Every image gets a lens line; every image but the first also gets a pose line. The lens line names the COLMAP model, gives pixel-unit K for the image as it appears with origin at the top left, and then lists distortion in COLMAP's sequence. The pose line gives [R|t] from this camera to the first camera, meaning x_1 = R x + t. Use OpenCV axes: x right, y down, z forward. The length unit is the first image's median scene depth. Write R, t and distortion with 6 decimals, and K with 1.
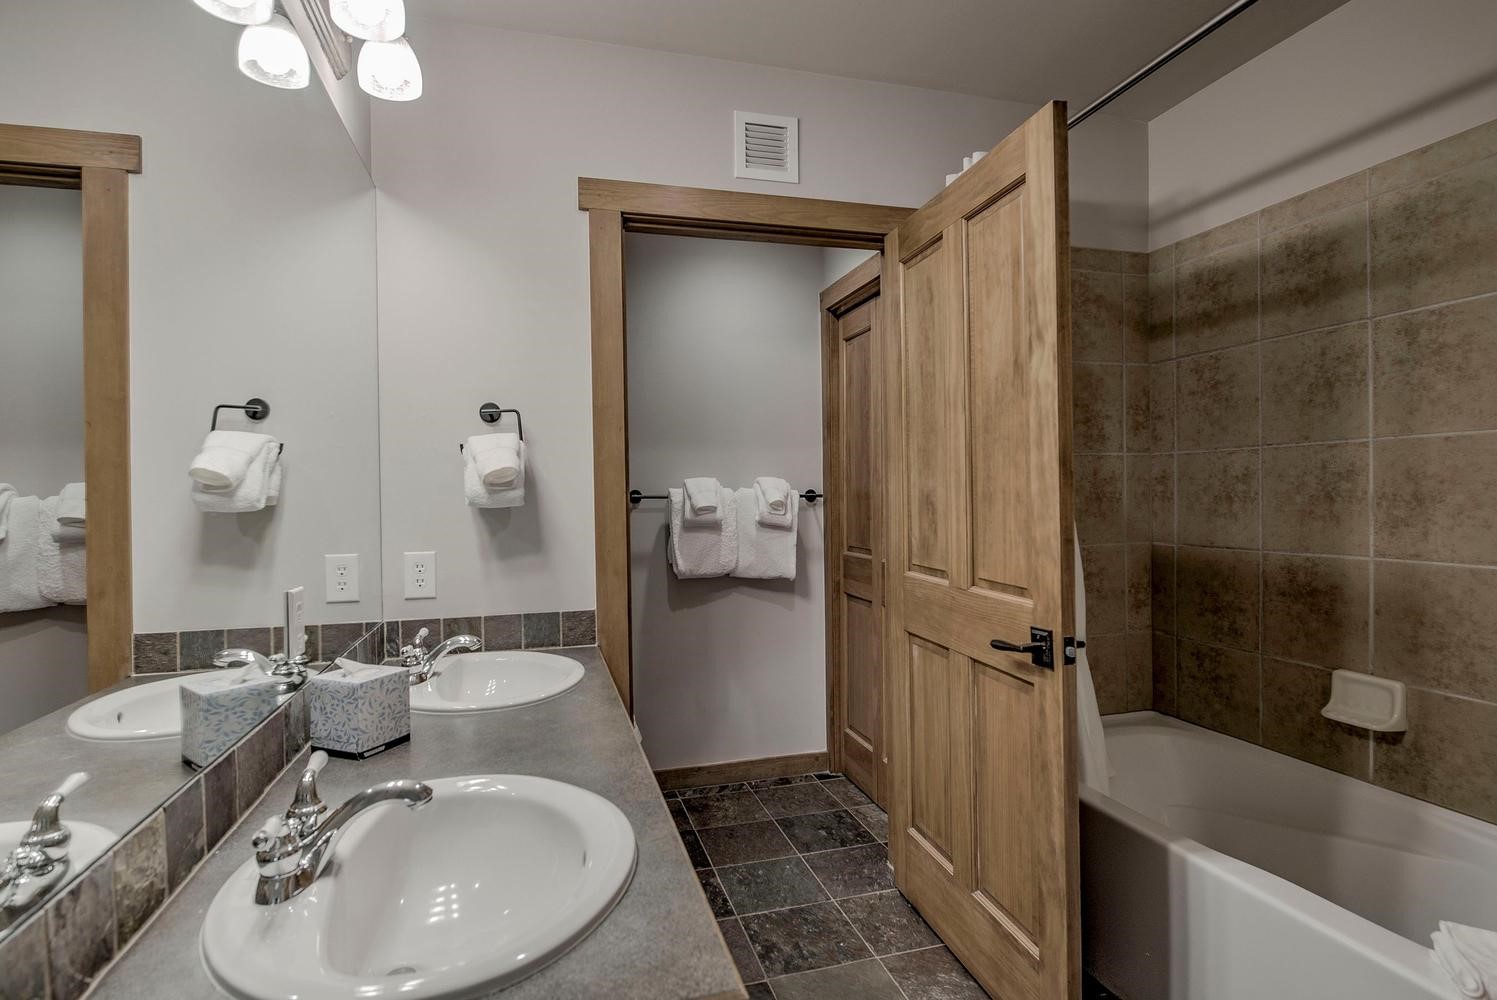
lens RADIAL K [[747.7, 0, 747.2], [0, 747.7, 500.7], [0, 0, 1]] dist [0.002488, -0.004909]
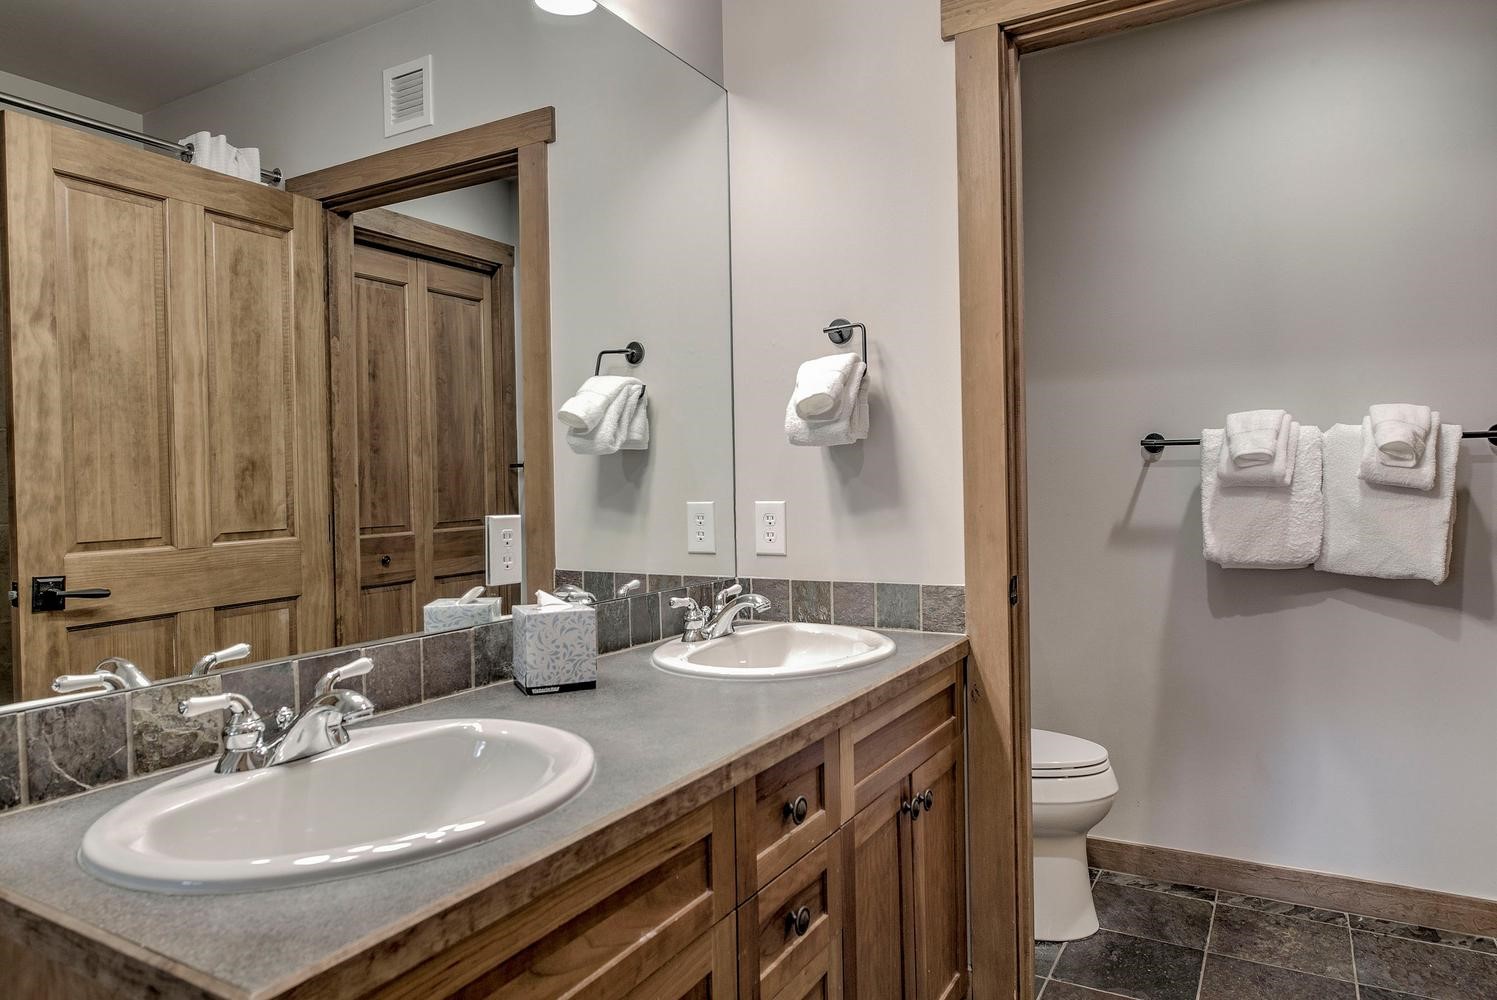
lens RADIAL K [[936.9, 0, 747.6], [0, 936.9, 499.5], [0, 0, 1]] dist [0.006329, -0.000931]
pose [[0.707218, 0.012800, -0.706880, 0.301019], [0.002532, 0.999784, 0.020637, 0.042554], [0.706991, -0.016385, 0.707032, 0.207909]]
